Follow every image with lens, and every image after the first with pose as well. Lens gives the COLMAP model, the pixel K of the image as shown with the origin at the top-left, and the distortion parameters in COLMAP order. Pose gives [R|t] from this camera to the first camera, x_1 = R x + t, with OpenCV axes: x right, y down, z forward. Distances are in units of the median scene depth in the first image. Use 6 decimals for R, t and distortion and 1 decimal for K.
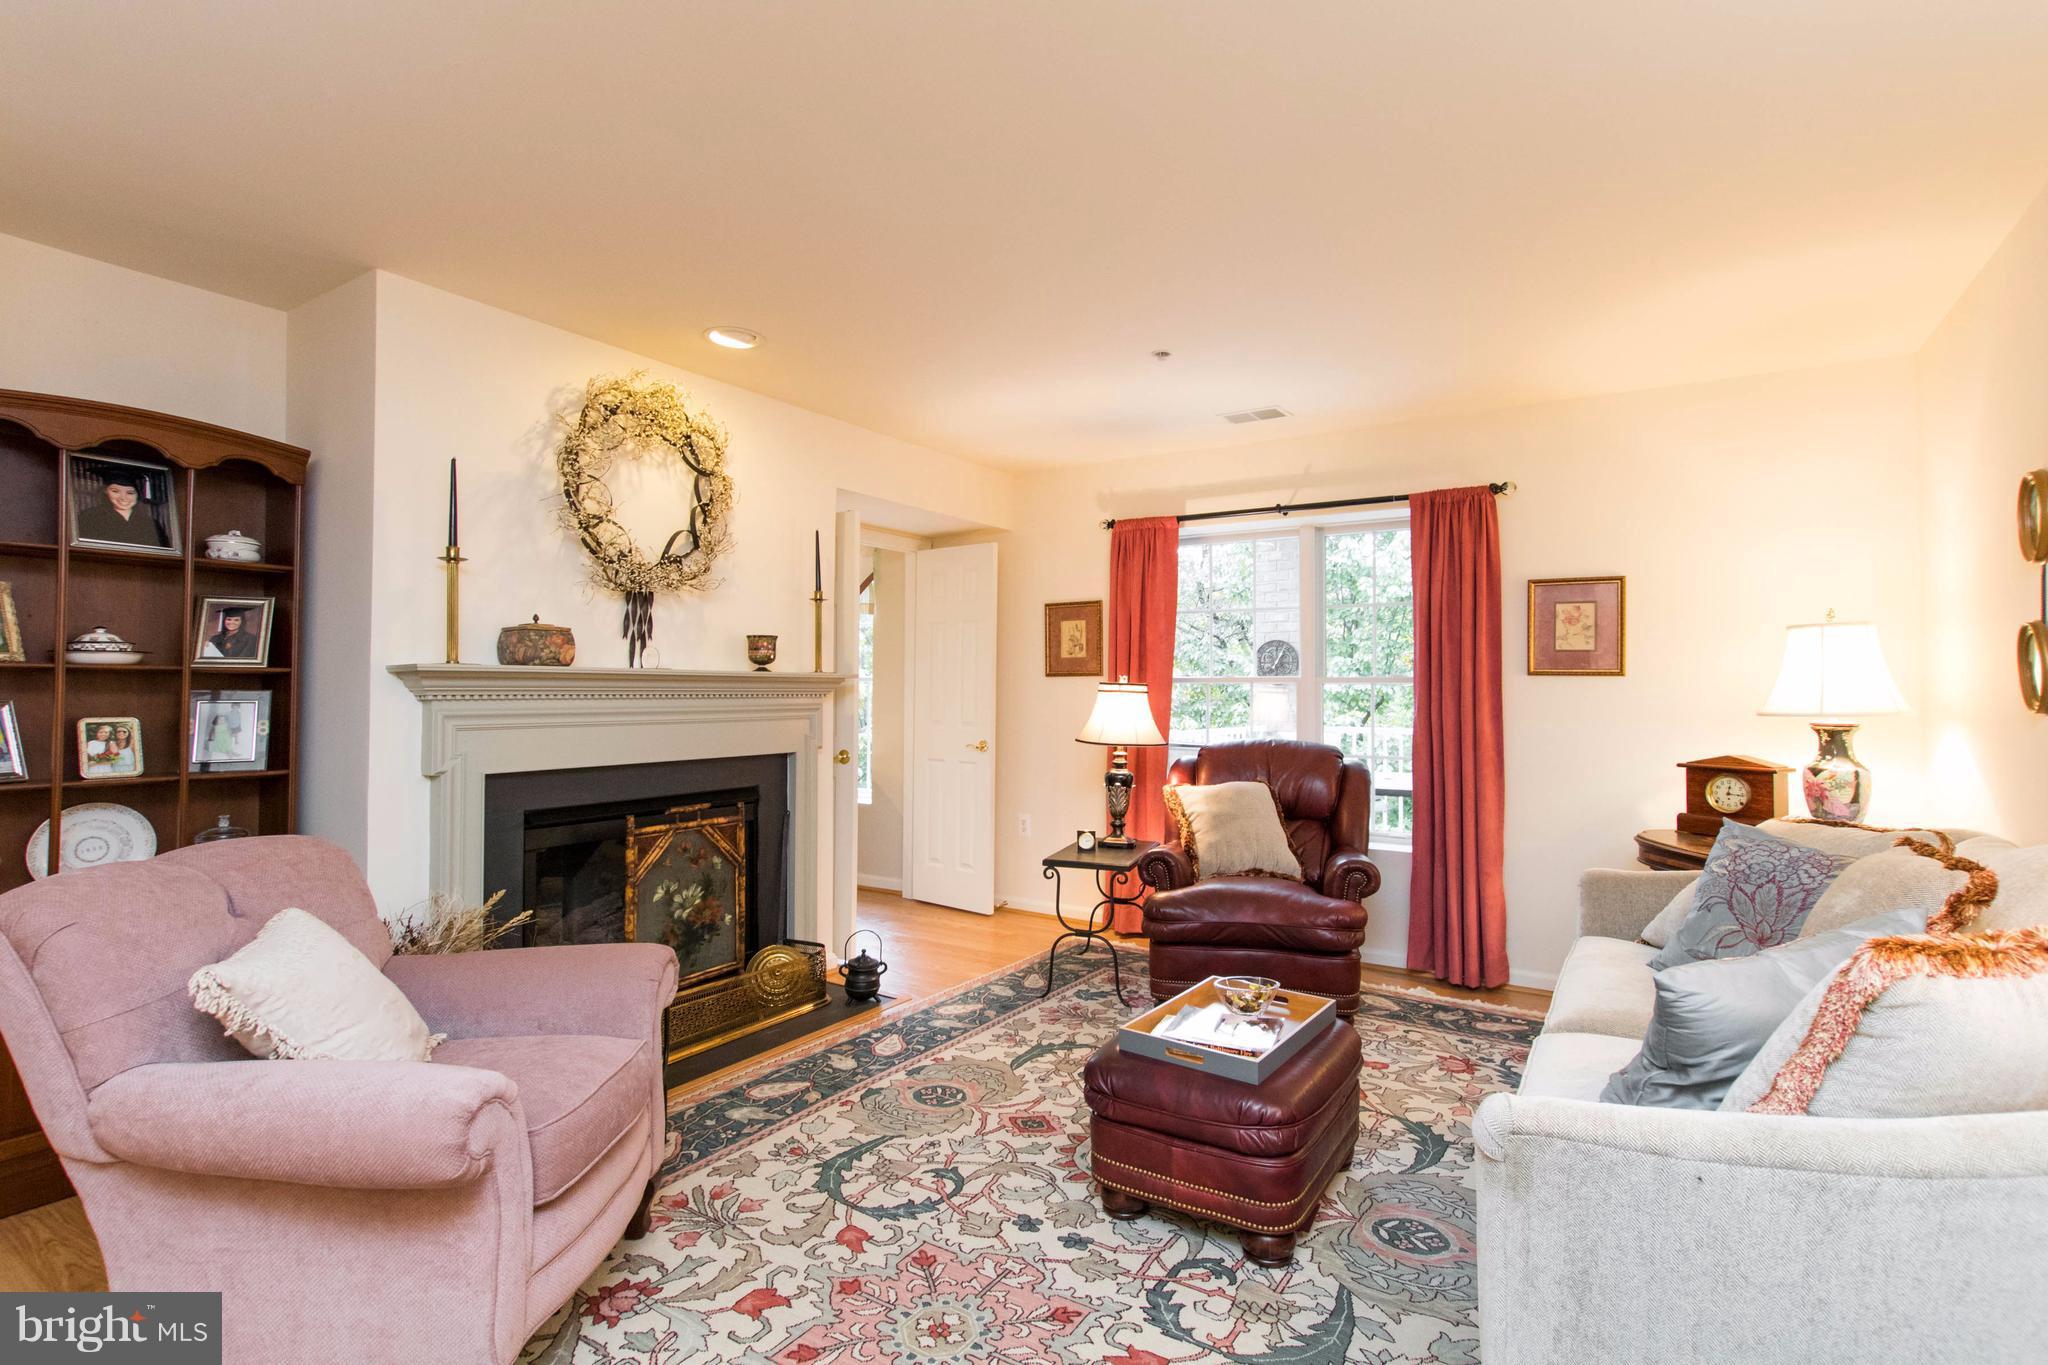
lens RADIAL K [[958.3, 0, 1080.8], [0, 958.3, 671.8], [0, 0, 1]] dist [0.001527, 0.000106]
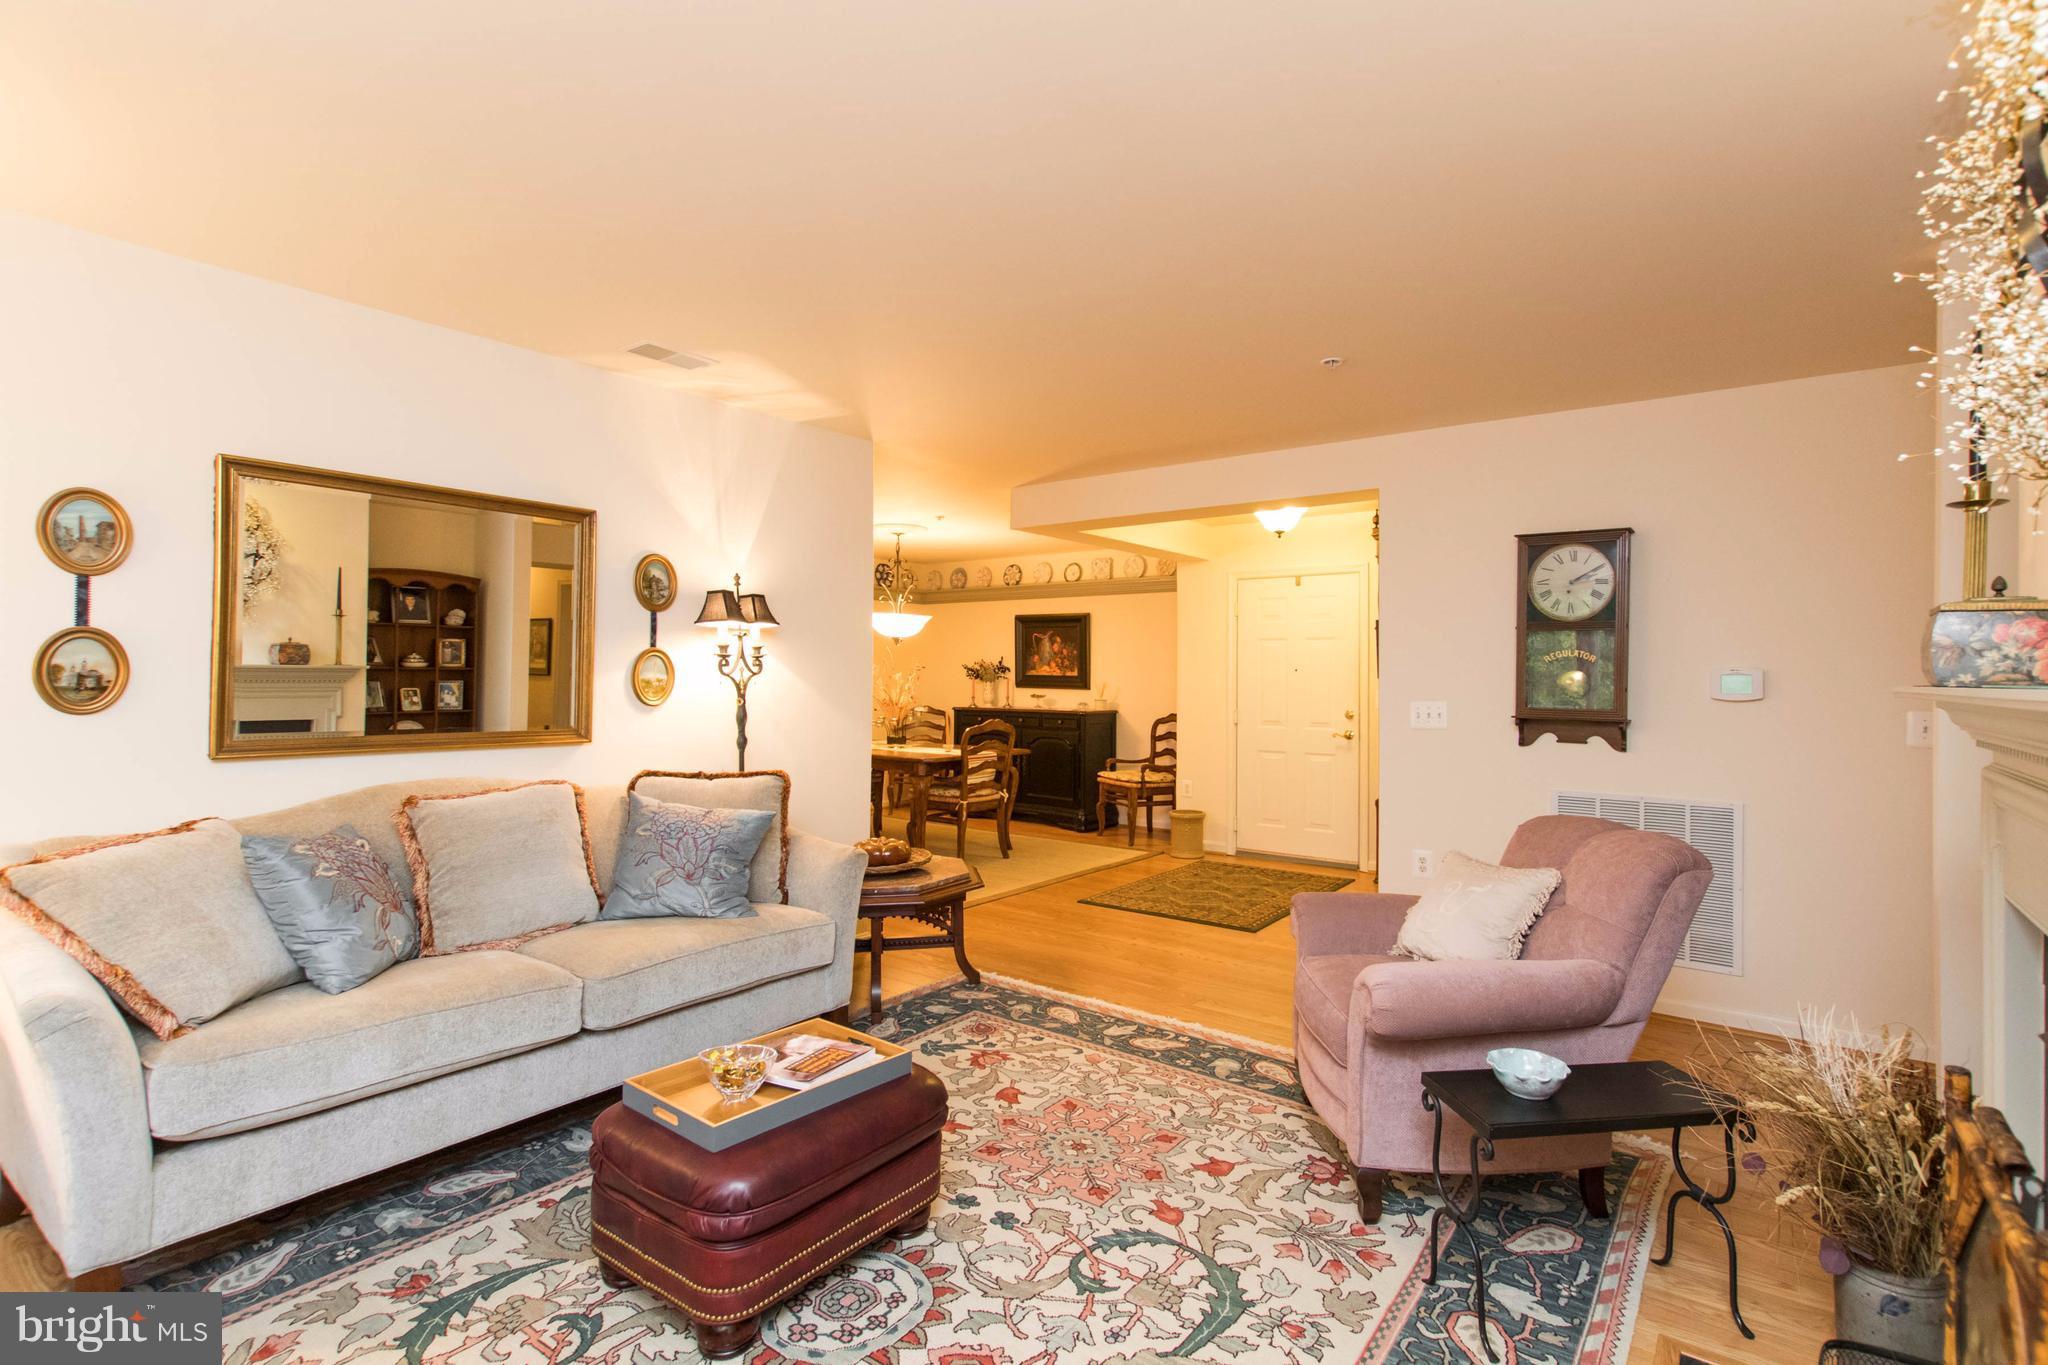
lens RADIAL K [[958.3, 0, 1080.8], [0, 958.3, 671.8], [0, 0, 1]] dist [0.001527, 0.000106]
pose [[-0.997062, -0.014019, 0.075303, -0.141765], [-0.015846, 0.999593, -0.023714, 0.004043], [-0.074940, -0.024837, -0.996879, 1.400065]]
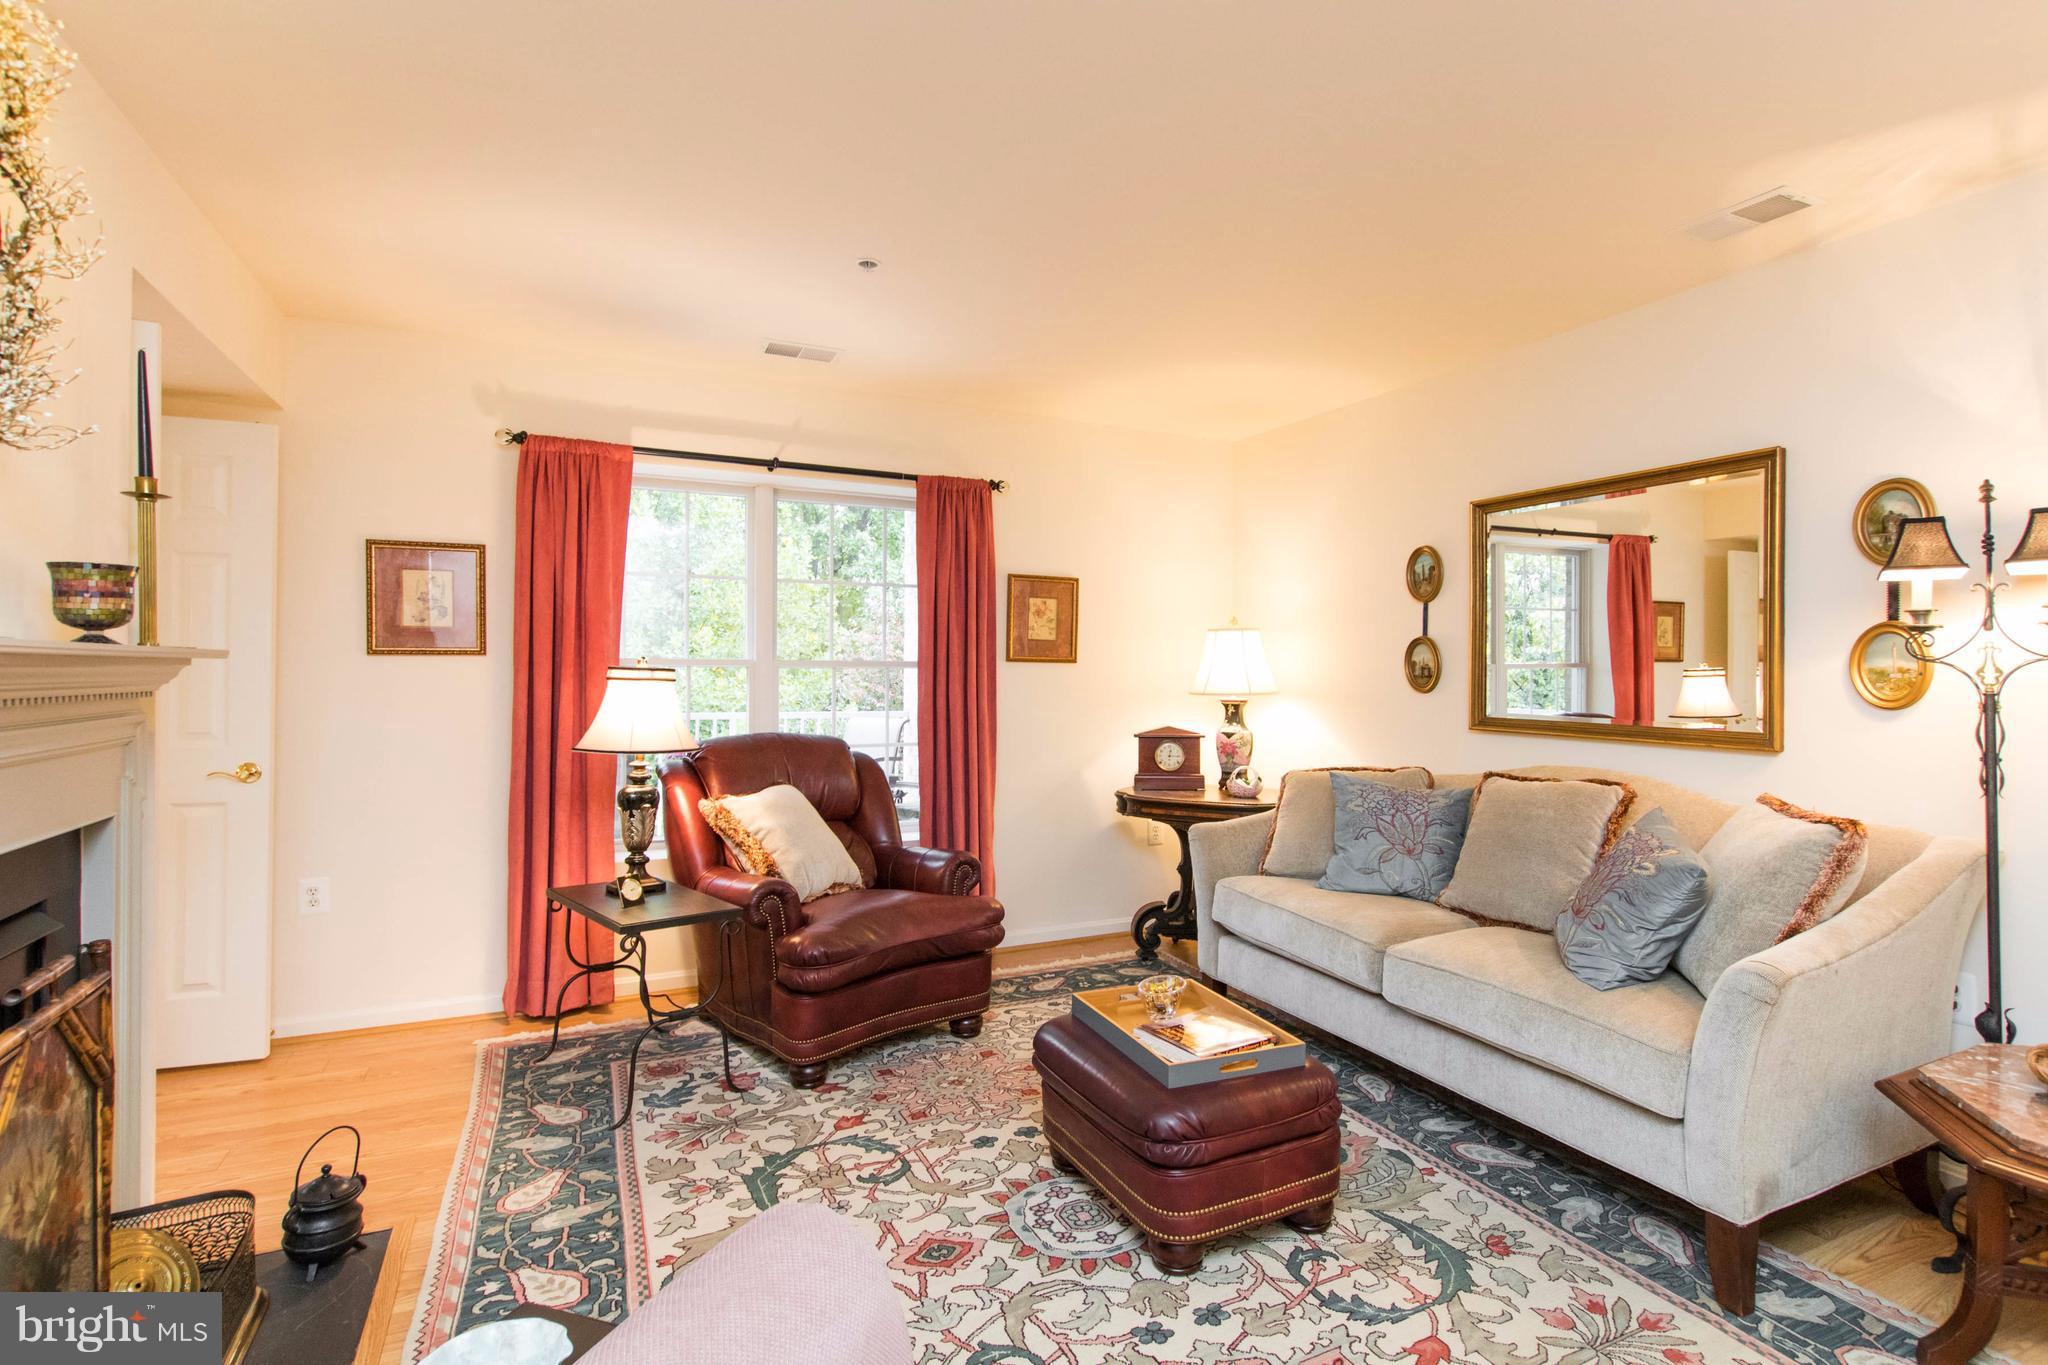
lens RADIAL K [[997.1, 0, 1056.7], [0, 997.1, 670.1], [0, 0, 1]] dist [0.004927, 0.000544]
pose [[0.536916, -0.001435, 0.843635, -0.565223], [-0.019139, 0.999720, 0.013881, -0.004101], [-0.843419, -0.023599, 0.536738, 0.425784]]
